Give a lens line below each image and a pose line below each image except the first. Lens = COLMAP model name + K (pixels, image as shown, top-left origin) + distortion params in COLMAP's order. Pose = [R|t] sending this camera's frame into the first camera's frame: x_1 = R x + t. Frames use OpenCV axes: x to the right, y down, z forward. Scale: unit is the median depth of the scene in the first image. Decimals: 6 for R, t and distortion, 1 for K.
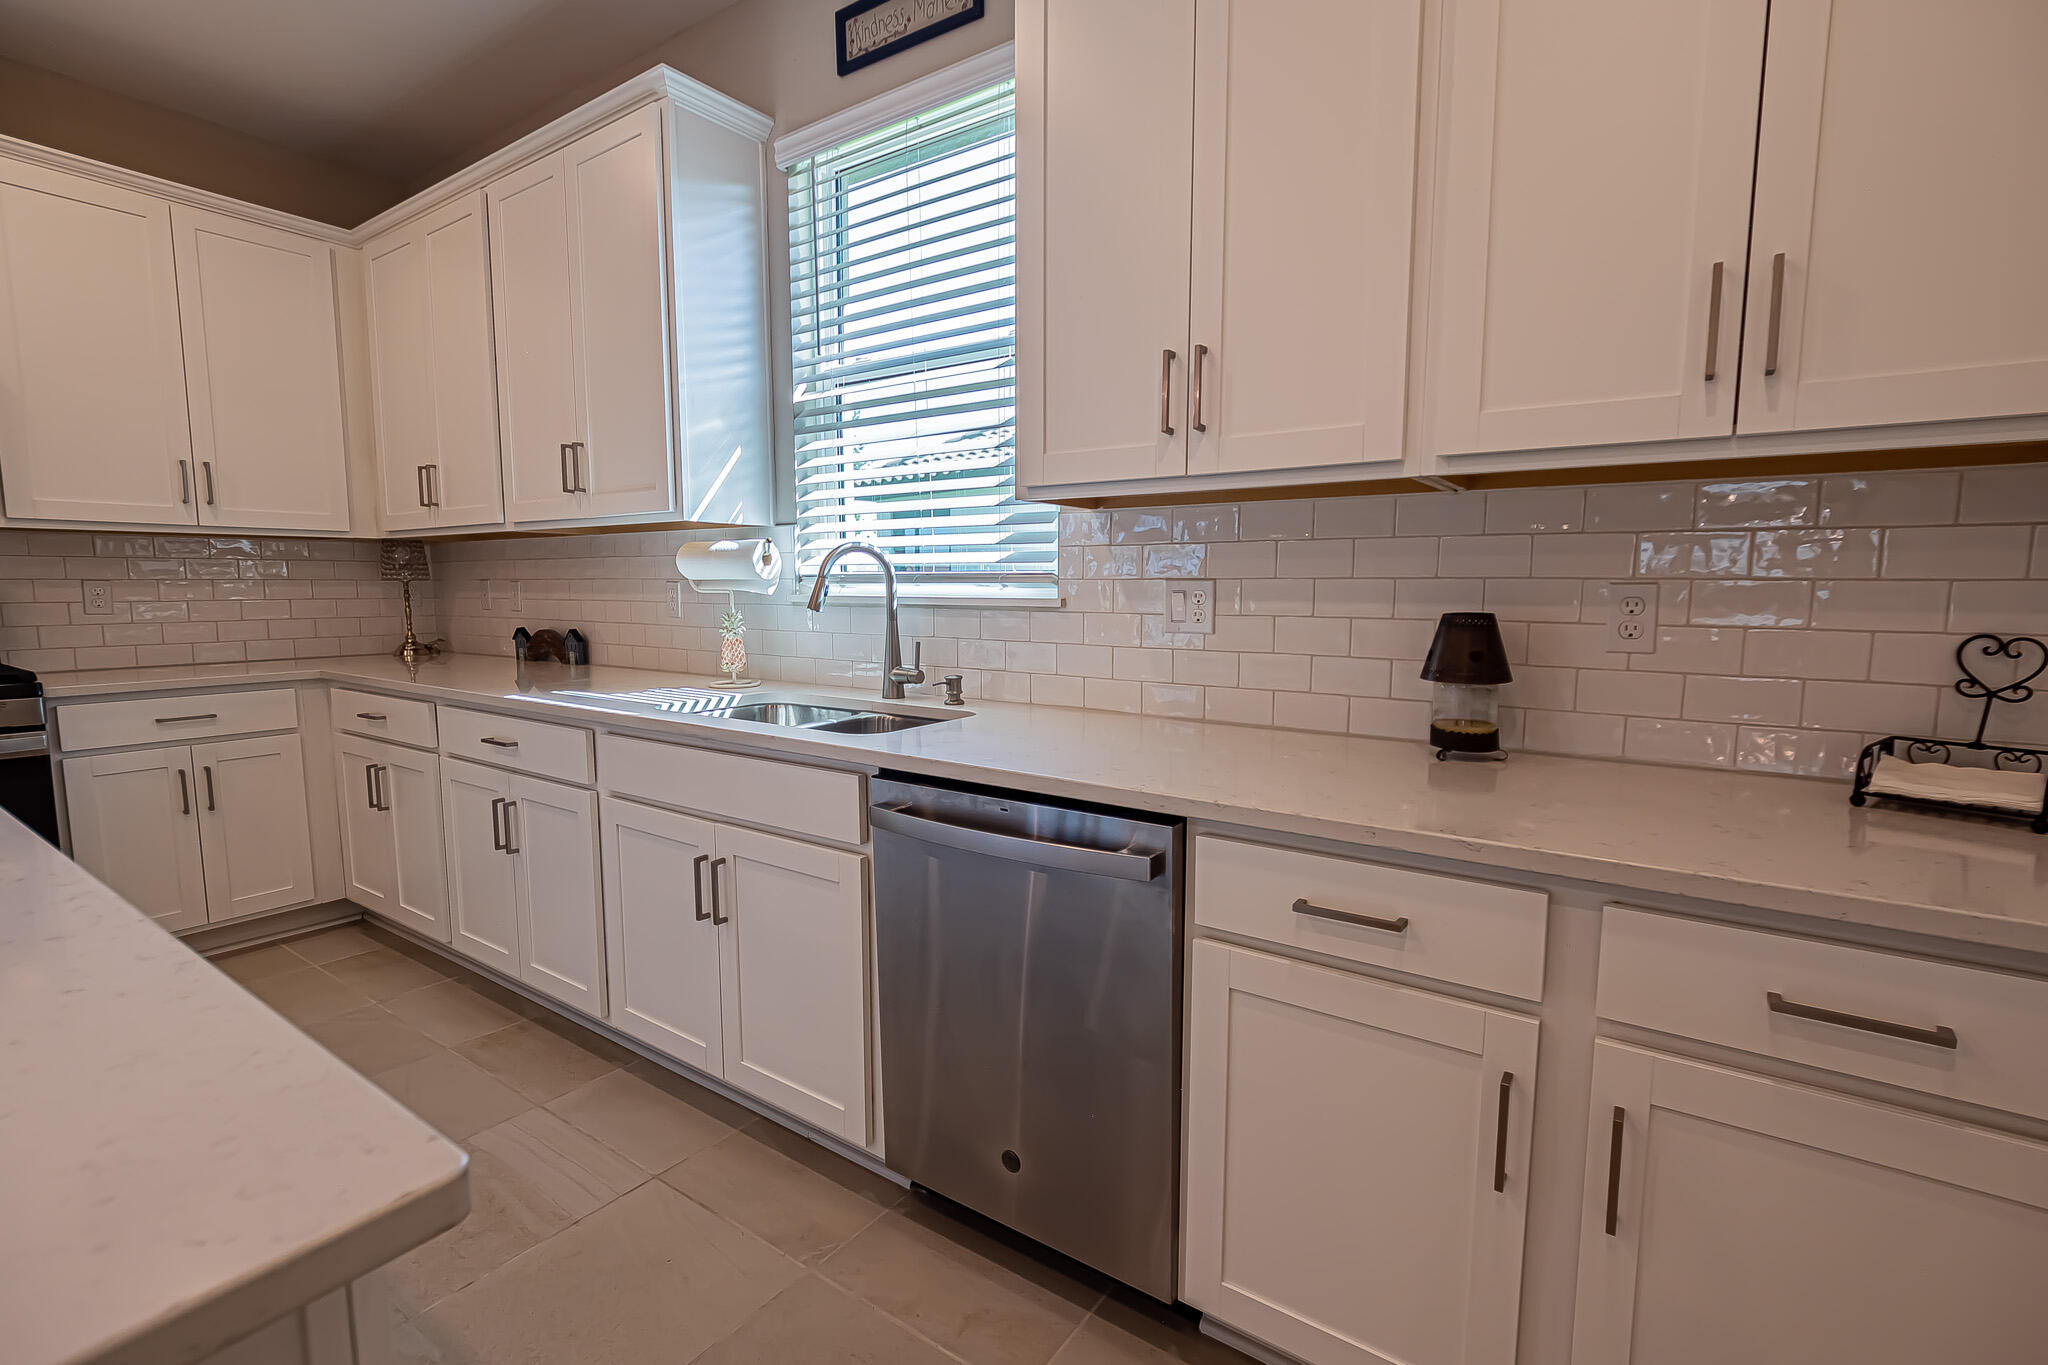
lens RADIAL K [[931.3, 0, 1030.3], [0, 931.3, 682.2], [0, 0, 1]] dist [0.001288, -0.000864]
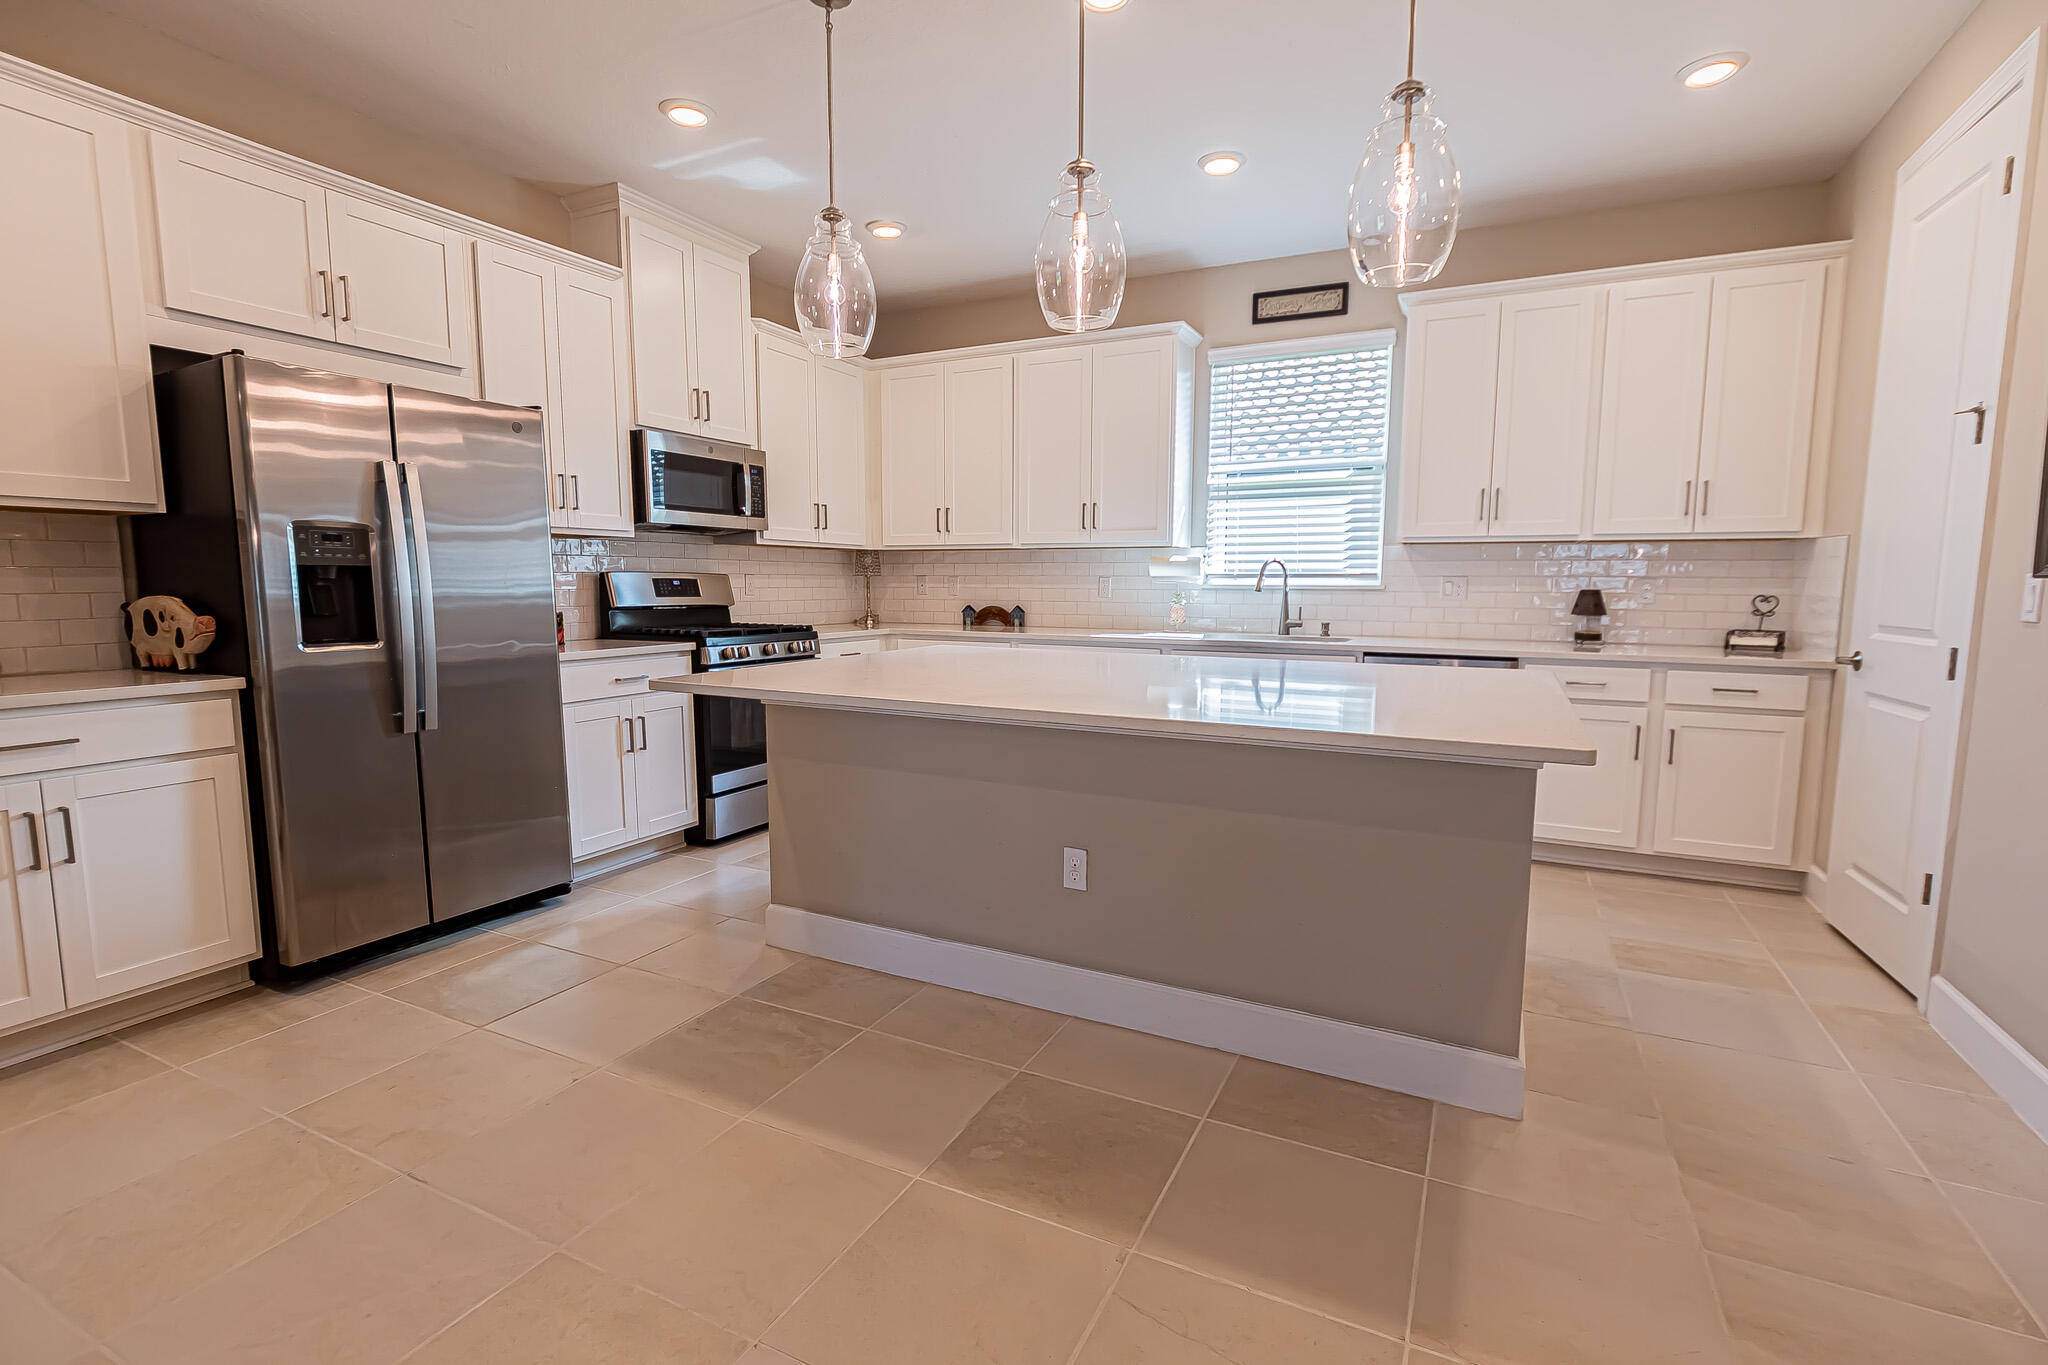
lens RADIAL K [[934.2, 0, 1024.0], [0, 934.2, 682.5], [0, 0, 1]] dist [0.000440, -0.012529]
pose [[0.990971, -0.011337, 0.133598, -1.027321], [0.011201, 0.999936, 0.001769, 0.116132], [-0.133609, -0.000257, 0.991034, -0.980665]]
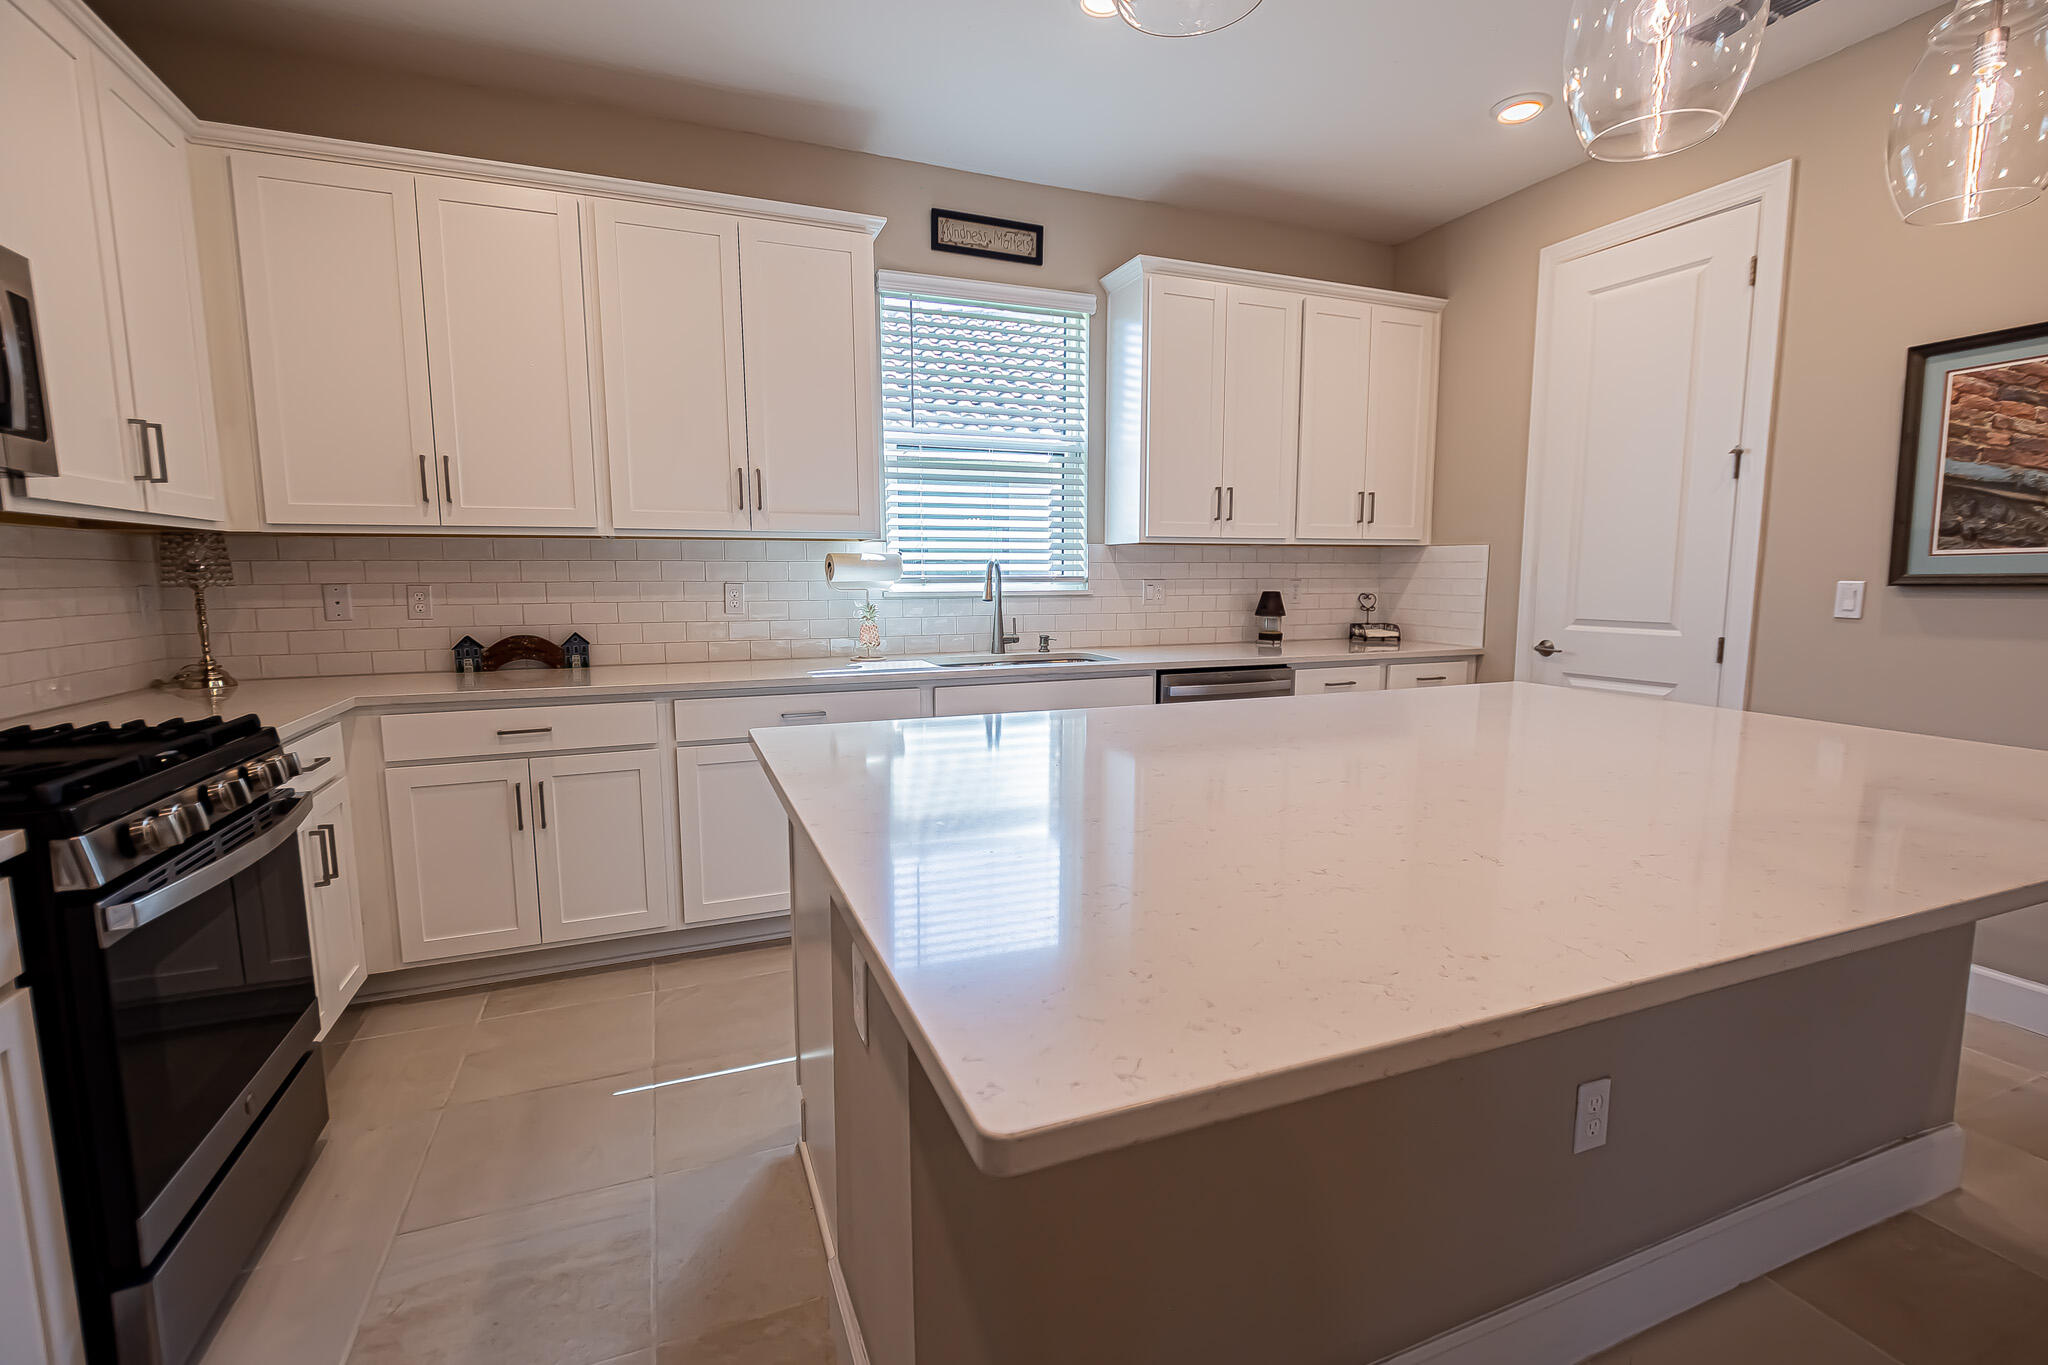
lens RADIAL K [[908.7, 0, 1028.2], [0, 908.7, 687.7], [0, 0, 1]] dist [0.000703, -0.000128]
pose [[0.549225, -0.107573, 0.828722, -1.514284], [0.093011, 0.993388, 0.067306, -0.026504], [-0.830482, 0.040114, 0.555599, 0.077817]]
